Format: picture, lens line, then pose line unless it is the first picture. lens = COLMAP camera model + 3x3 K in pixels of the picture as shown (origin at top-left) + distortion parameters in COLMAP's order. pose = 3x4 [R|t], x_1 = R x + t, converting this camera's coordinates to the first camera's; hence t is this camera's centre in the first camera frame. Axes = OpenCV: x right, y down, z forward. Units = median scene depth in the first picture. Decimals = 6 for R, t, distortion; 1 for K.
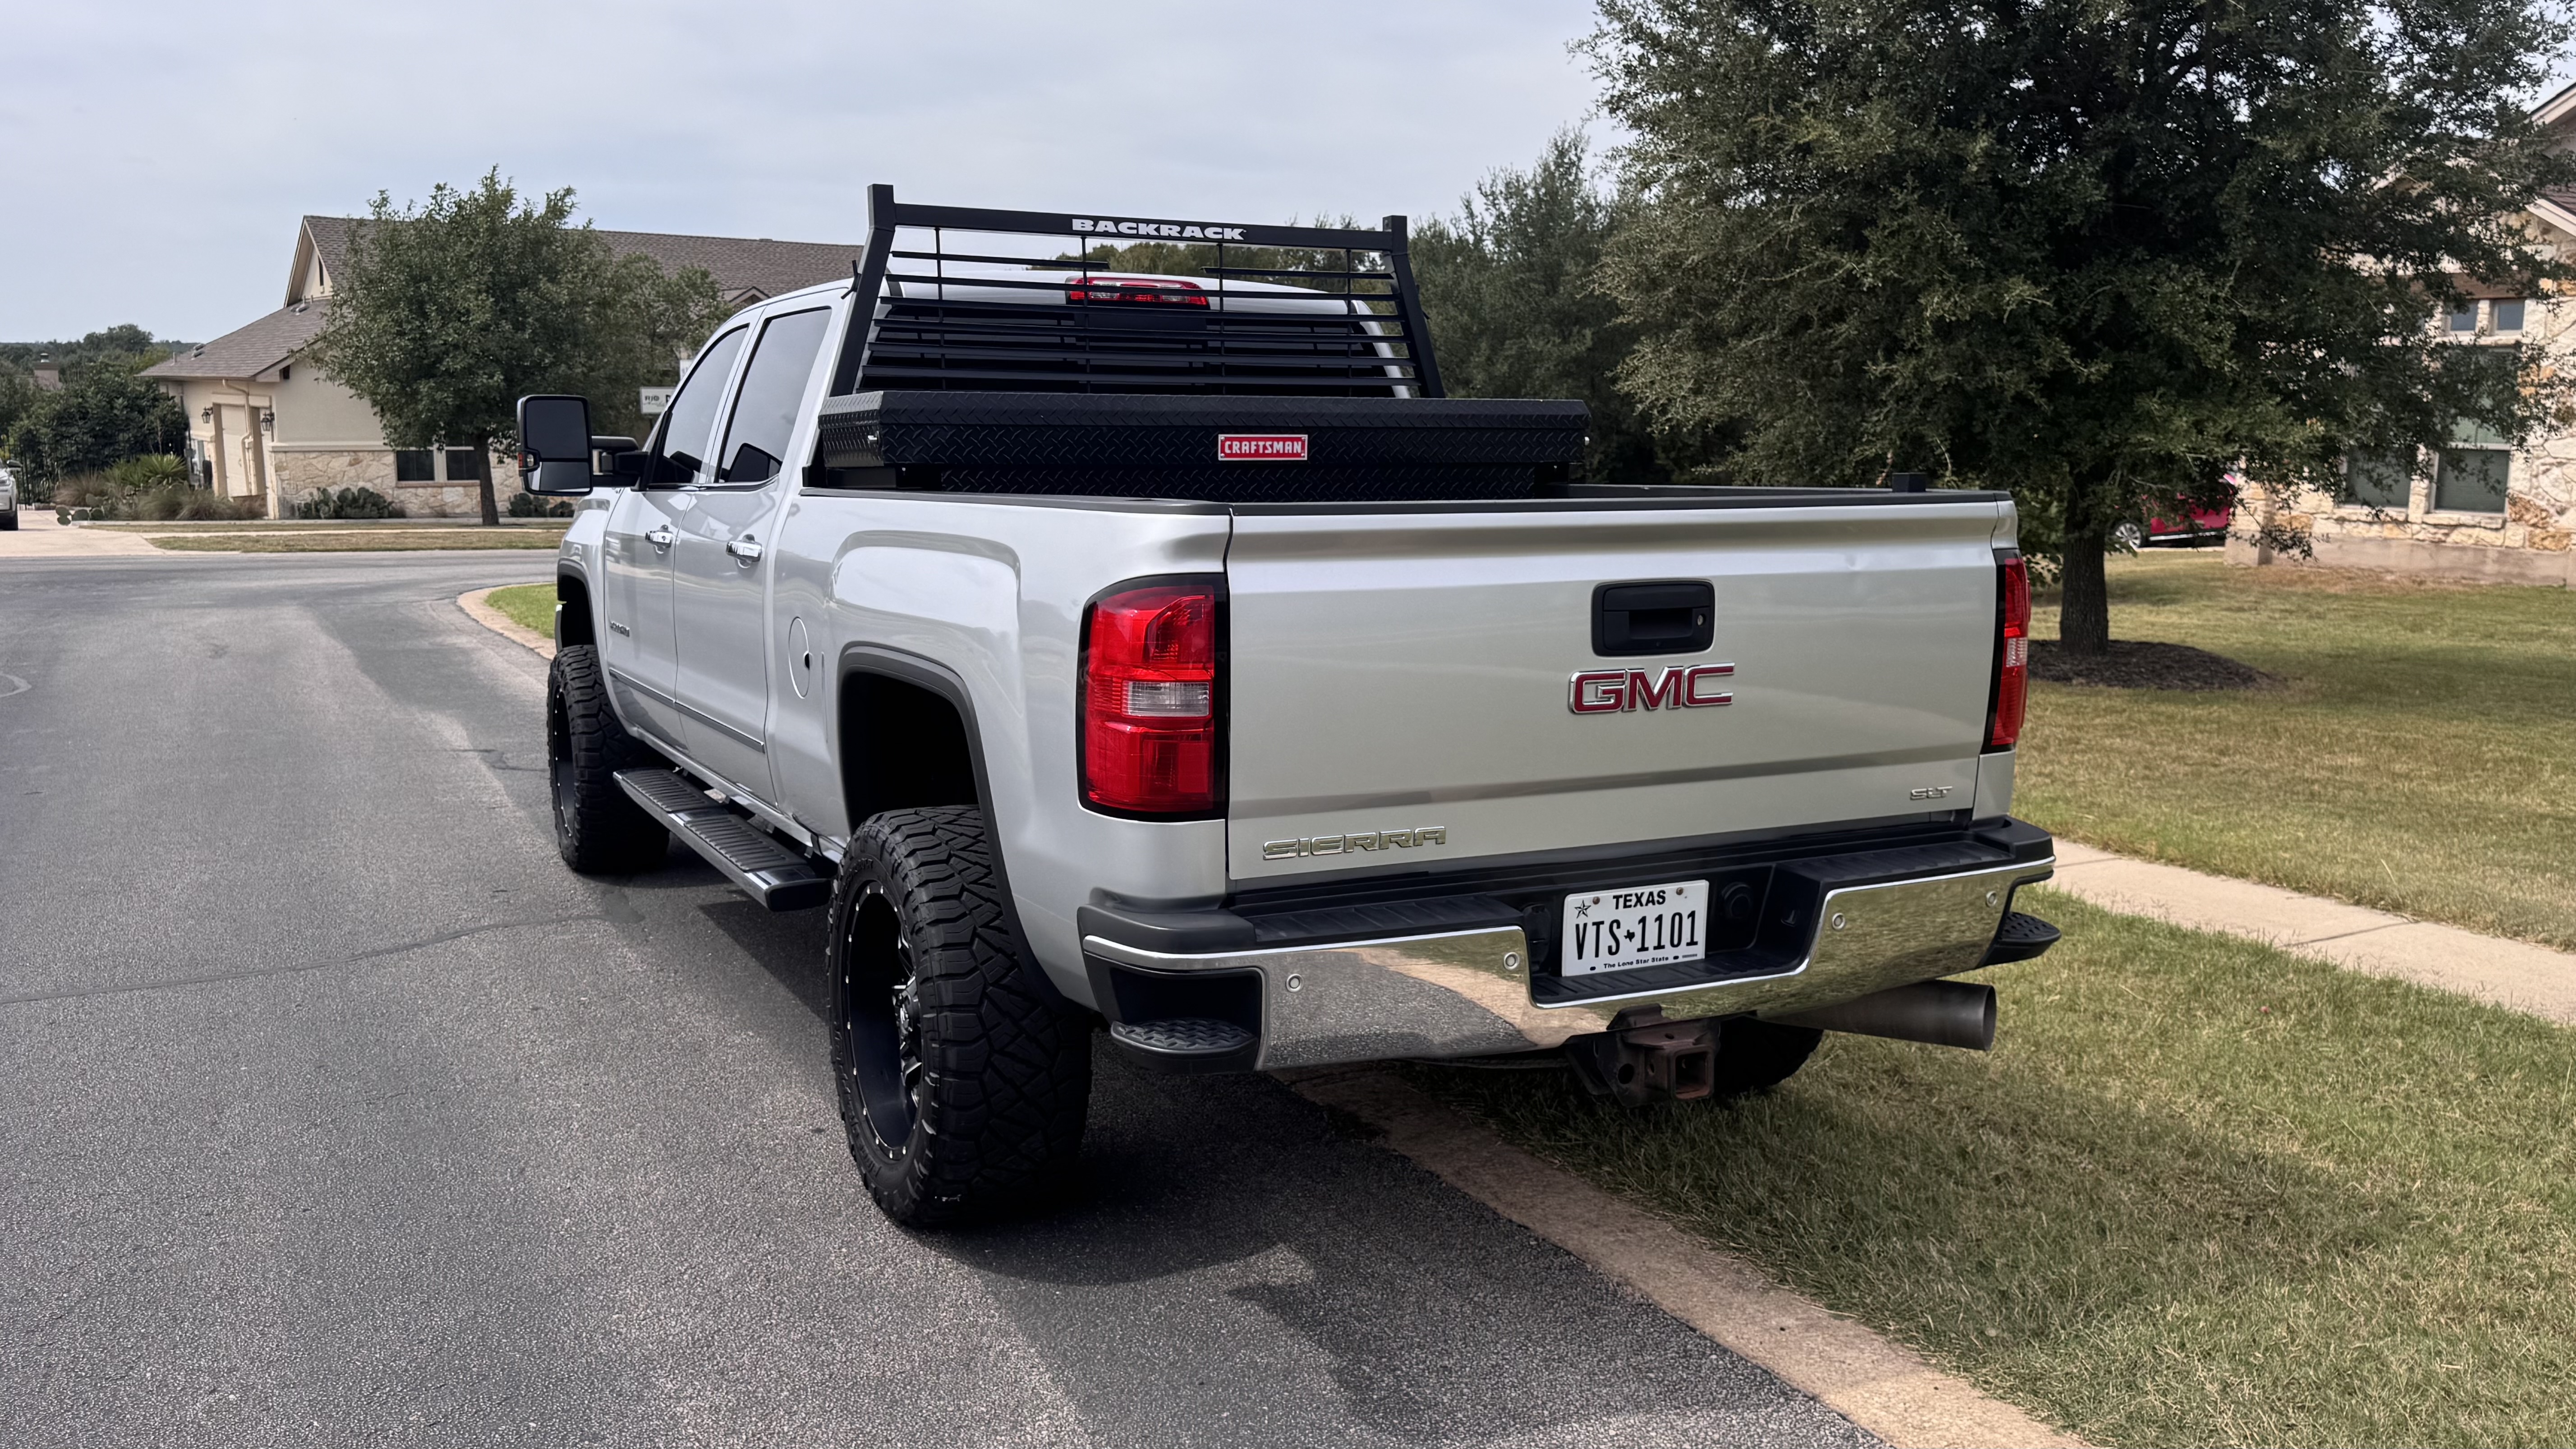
lens RADIAL K [[2086.5, 0, 1288.0], [0, 2086.5, 724.5], [0, 0, 1]] dist [0.152576, -0.257007]
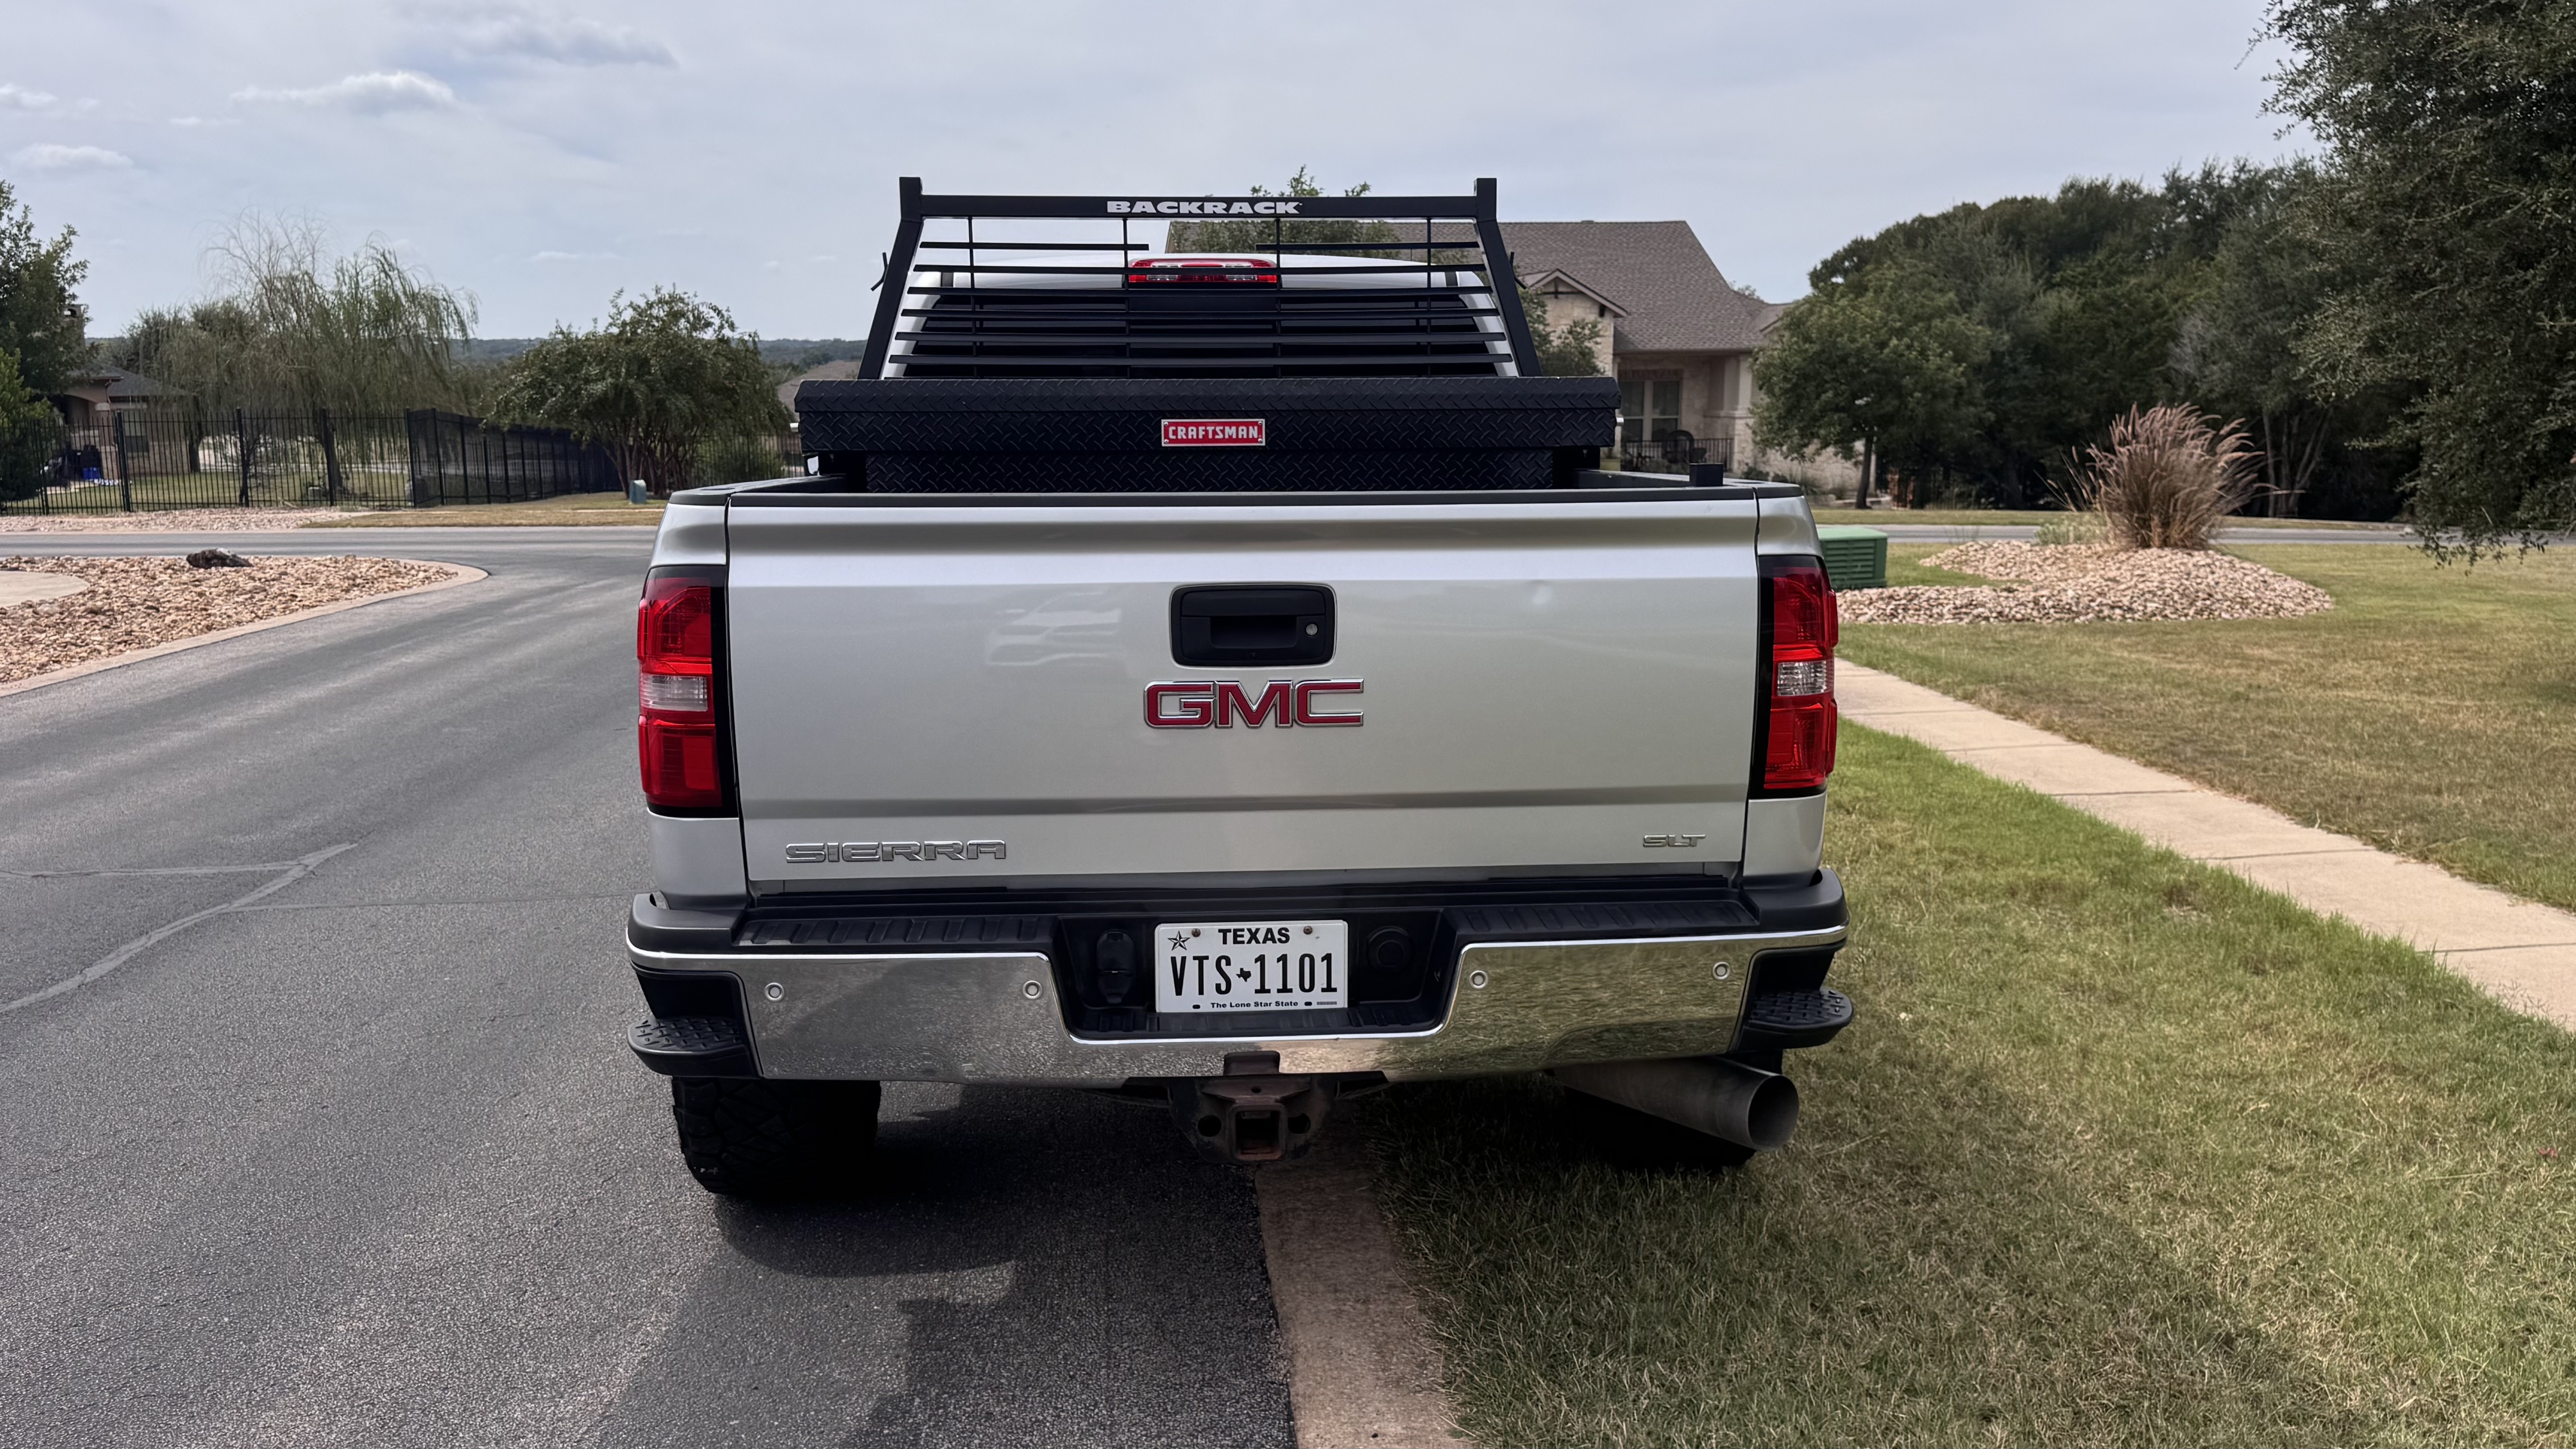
lens RADIAL K [[2086.5, 0, 1288.0], [0, 2086.5, 724.5], [0, 0, 1]] dist [0.152576, -0.257007]
pose [[0.920142, 0.048001, -0.388632, 0.489484], [-0.043836, 0.998847, 0.019583, -0.024001], [0.389124, -0.000983, 0.921185, 0.162984]]
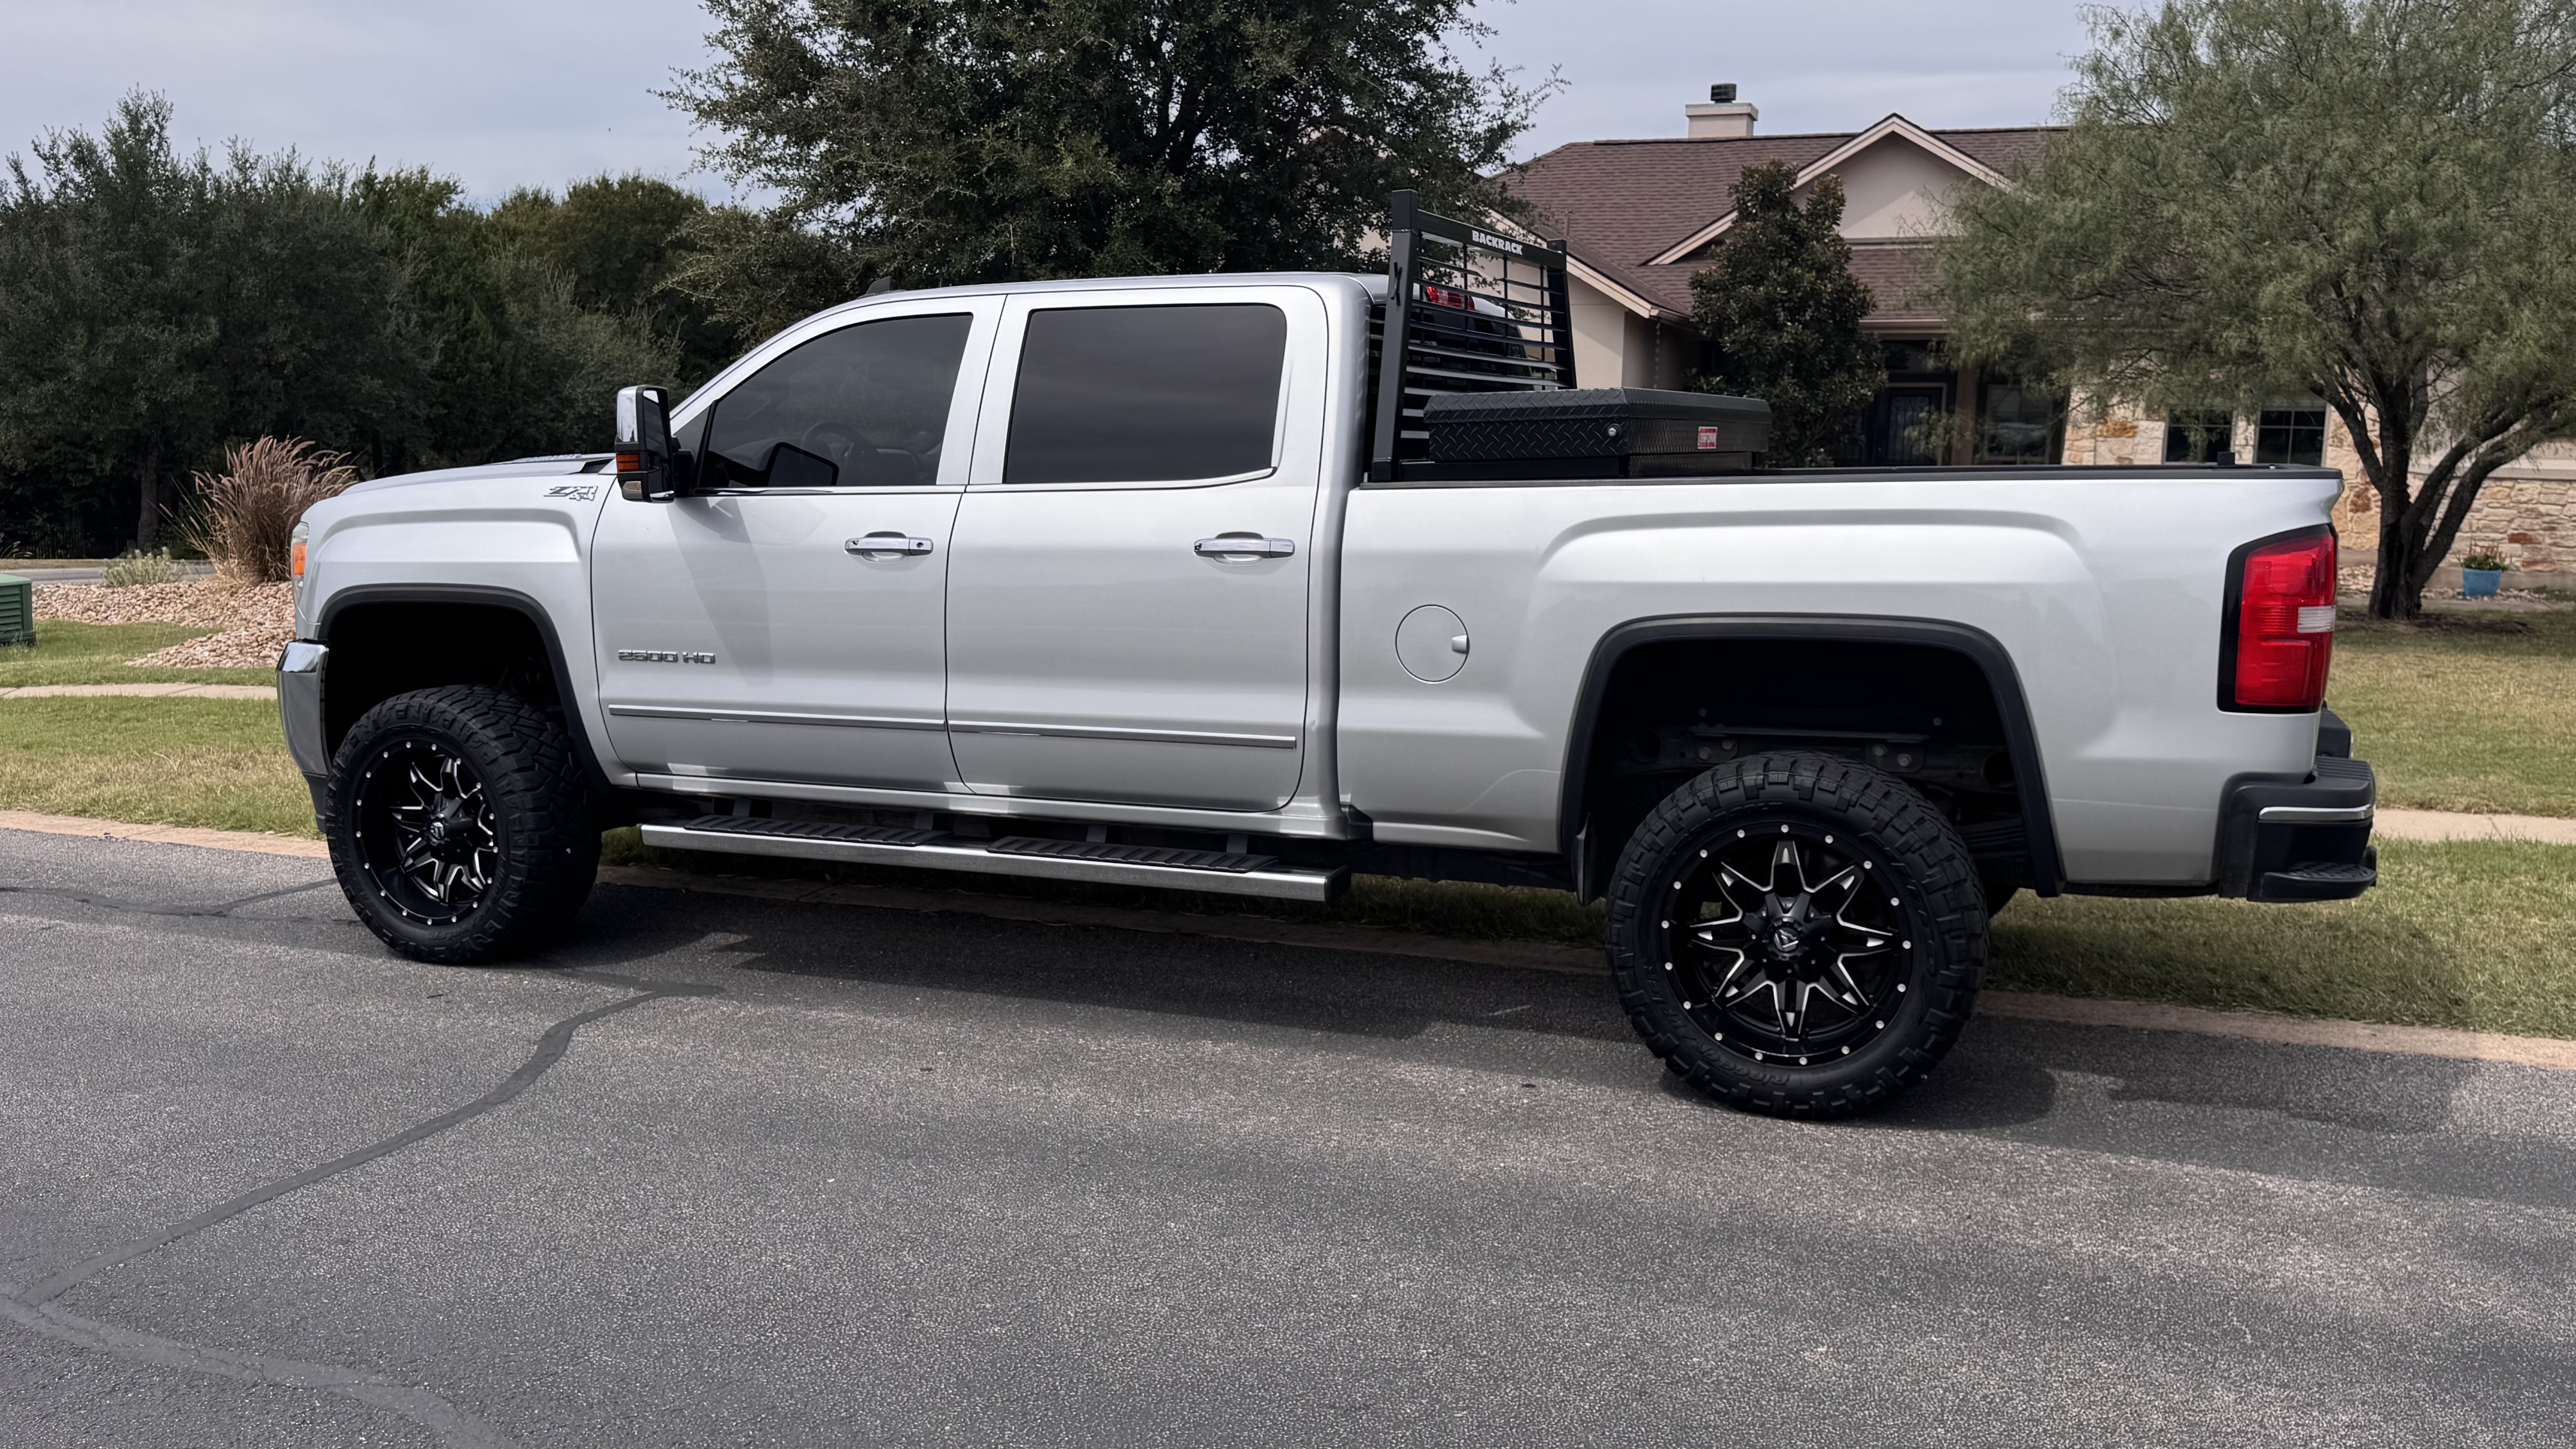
lens RADIAL K [[2086.5, 0, 1288.0], [0, 2086.5, 724.5], [0, 0, 1]] dist [0.152576, -0.257007]
pose [[0.766488, -0.087446, 0.636277, -1.165434], [0.089544, 0.995562, 0.028955, -0.035152], [-0.635985, 0.034781, 0.770917, 0.311398]]
